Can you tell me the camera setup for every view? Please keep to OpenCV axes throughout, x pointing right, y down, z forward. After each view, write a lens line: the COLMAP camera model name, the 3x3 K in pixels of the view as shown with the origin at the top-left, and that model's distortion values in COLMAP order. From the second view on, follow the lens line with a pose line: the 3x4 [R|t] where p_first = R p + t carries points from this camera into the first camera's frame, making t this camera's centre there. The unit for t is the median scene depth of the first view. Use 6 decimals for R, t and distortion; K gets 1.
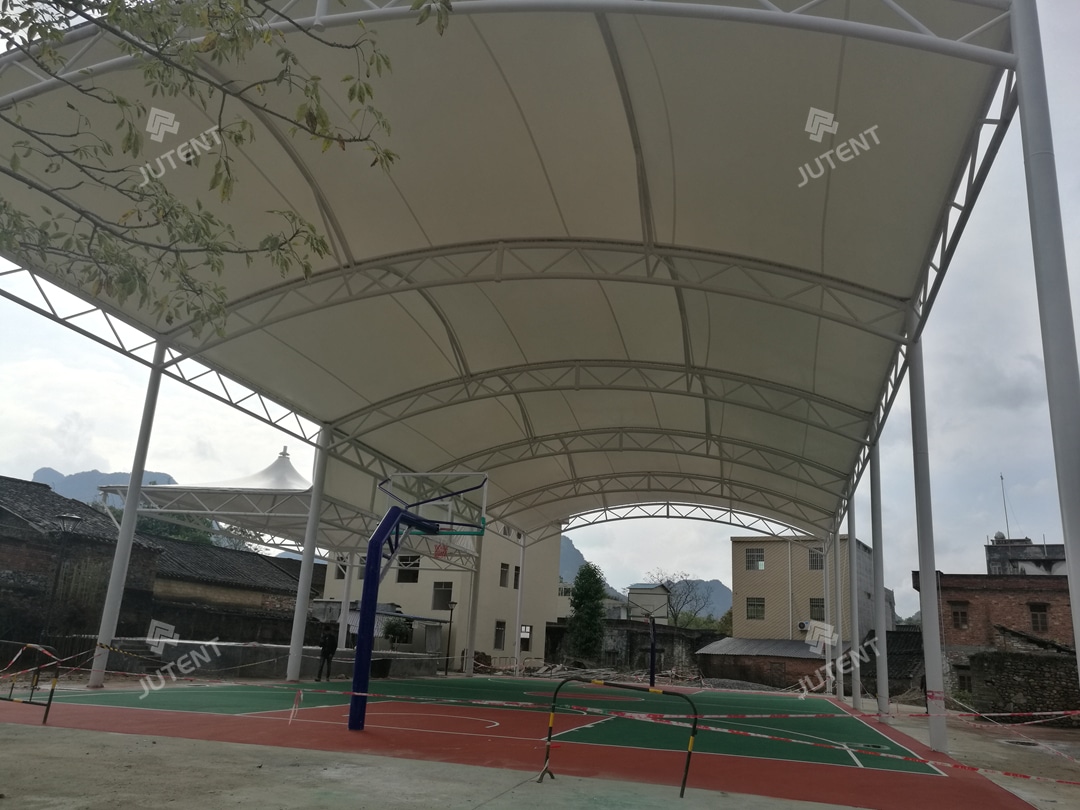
lens RADIAL K [[876.9, 0, 540.0], [0, 876.9, 405.0], [0, 0, 1]] dist [0.006152, 0.000733]
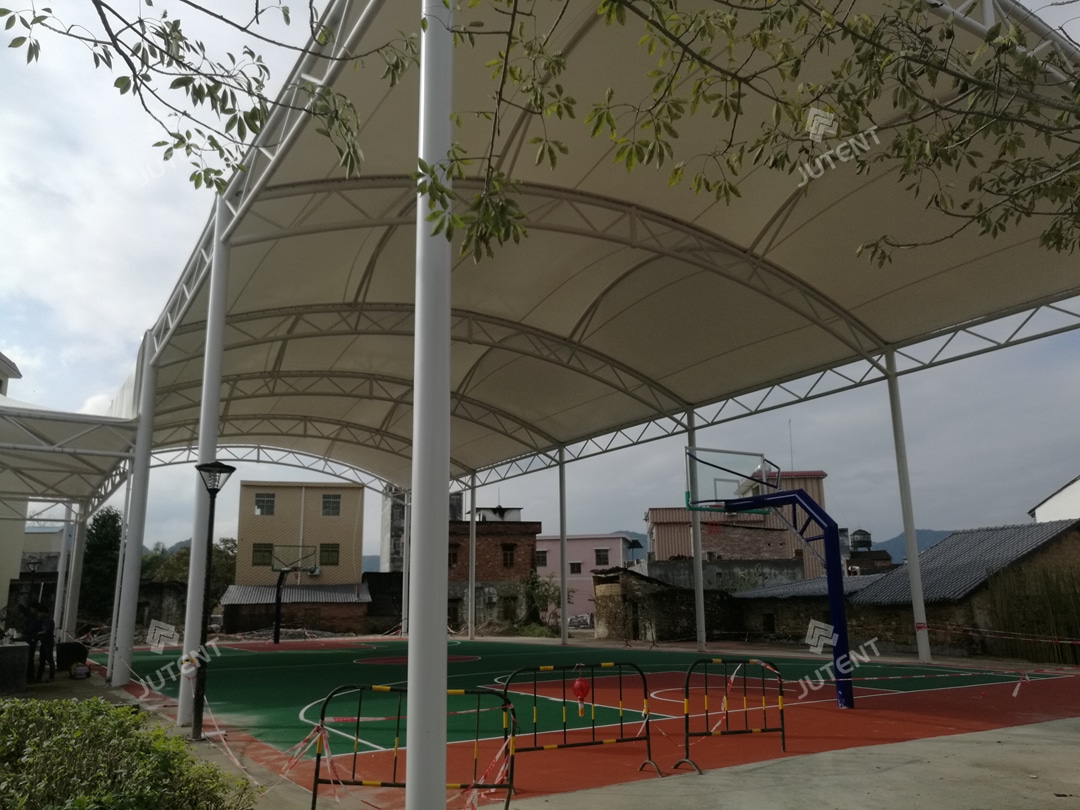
lens RADIAL K [[876.9, 0, 540.0], [0, 876.9, 405.0], [0, 0, 1]] dist [0.006152, 0.000733]
pose [[0.661385, 0.097042, 0.743742, -0.342474], [-0.152930, 0.988212, 0.007055, 0.016818], [-0.734290, -0.118406, 0.668429, 0.168197]]
